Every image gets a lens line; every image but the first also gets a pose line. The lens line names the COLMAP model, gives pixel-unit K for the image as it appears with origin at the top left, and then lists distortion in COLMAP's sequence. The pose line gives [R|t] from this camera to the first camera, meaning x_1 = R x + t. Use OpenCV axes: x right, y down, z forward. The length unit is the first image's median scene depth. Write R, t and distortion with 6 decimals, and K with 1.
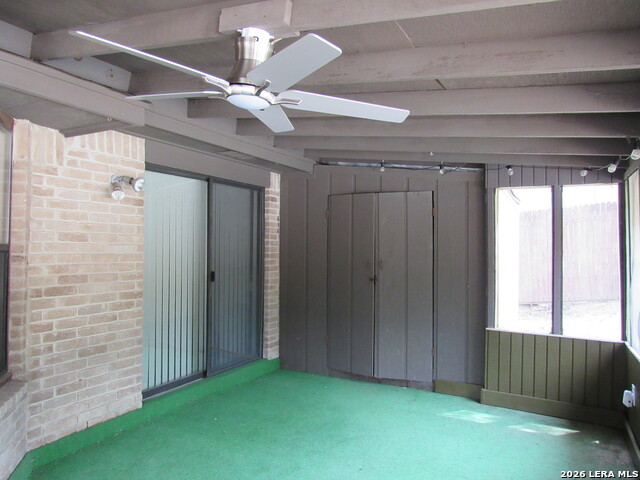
lens RADIAL K [[459.7, 0, 319.8], [0, 459.7, 242.9], [0, 0, 1]] dist [-0.026204, 0.013575]
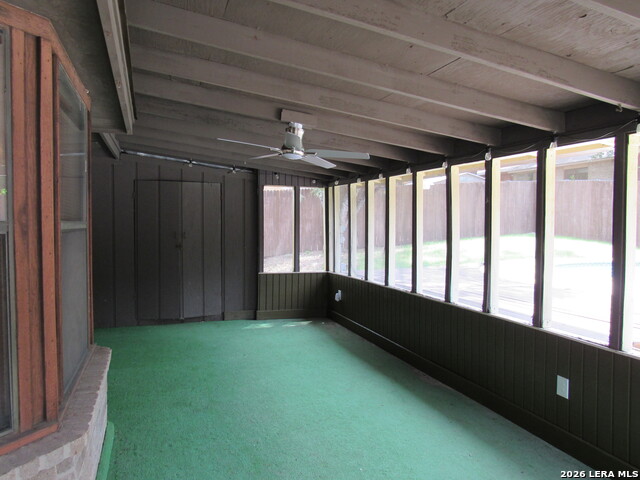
lens RADIAL K [[459.7, 0, 320.3], [0, 459.7, 238.7], [0, 0, 1]] dist [-0.026204, 0.013575]
pose [[0.665059, -0.030548, 0.746166, -0.683034], [-0.006672, 0.998880, 0.046841, -0.008756], [-0.746761, -0.036131, 0.664111, -0.220567]]
